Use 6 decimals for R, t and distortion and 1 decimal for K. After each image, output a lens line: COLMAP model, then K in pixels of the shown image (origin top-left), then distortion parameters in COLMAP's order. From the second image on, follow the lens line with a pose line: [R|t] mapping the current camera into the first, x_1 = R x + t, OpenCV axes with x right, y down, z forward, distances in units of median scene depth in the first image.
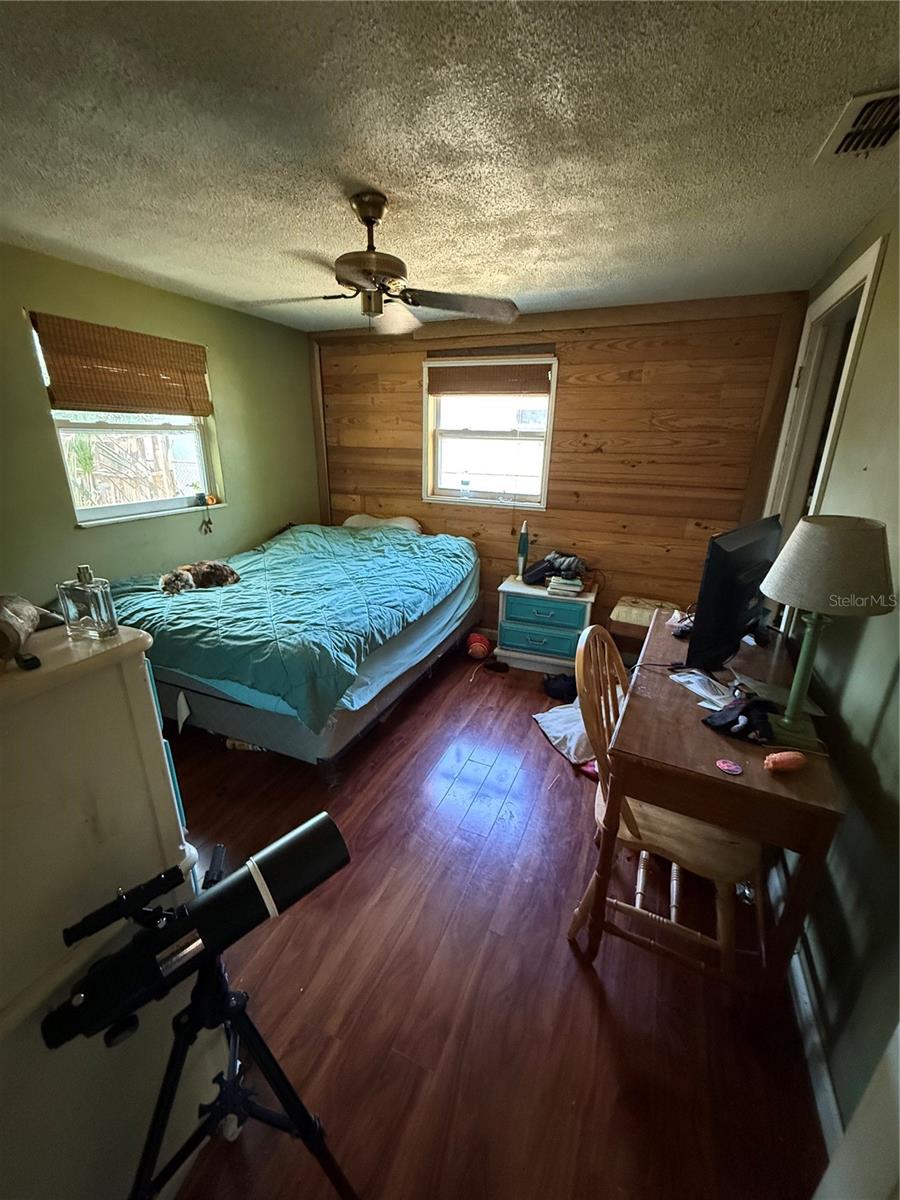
lens RADIAL K [[478.5, 0, 449.6], [0, 478.5, 596.5], [0, 0, 1]] dist [0.000034, -0.000138]
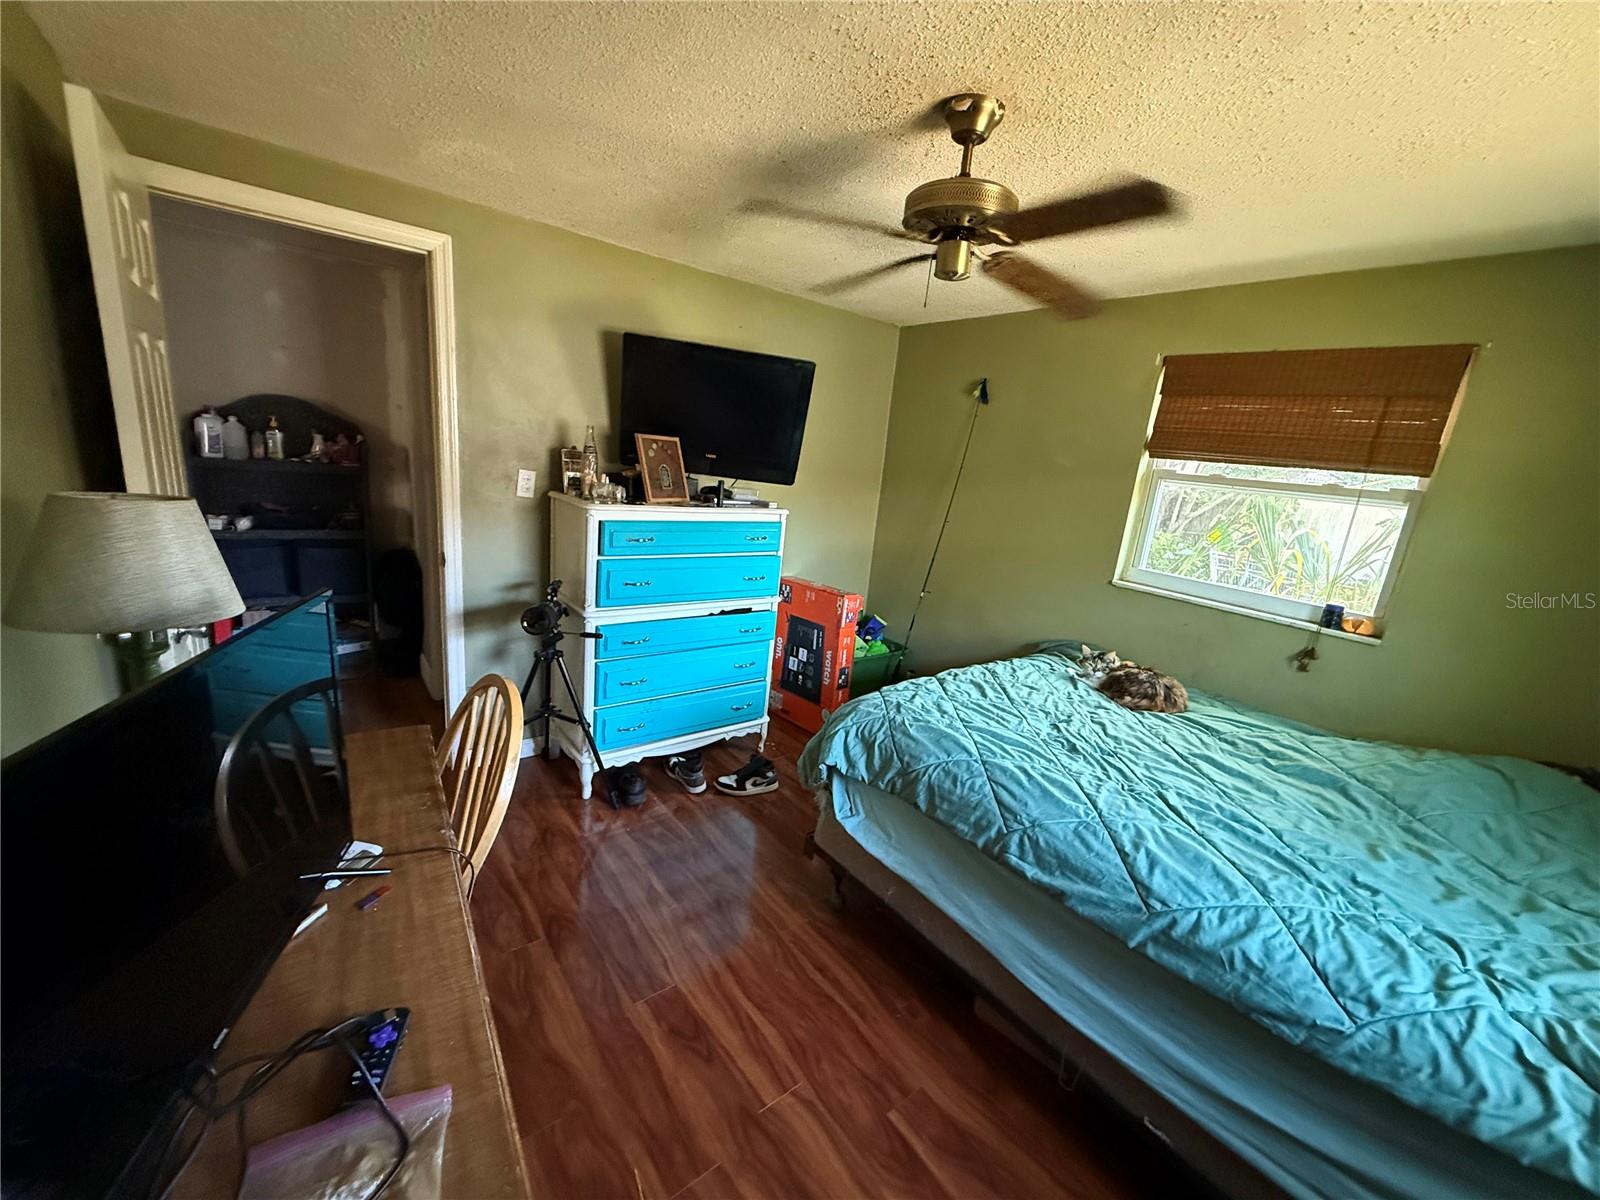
lens RADIAL K [[637.9, 0, 796.7], [0, 637.9, 604.9], [0, 0, 1]] dist [0.000034, -0.000138]
pose [[-0.483609, 0.154946, -0.861460, 0.532130], [-0.375121, 0.852549, 0.363930, -0.320096], [0.790826, 0.499152, -0.354177, 0.973392]]
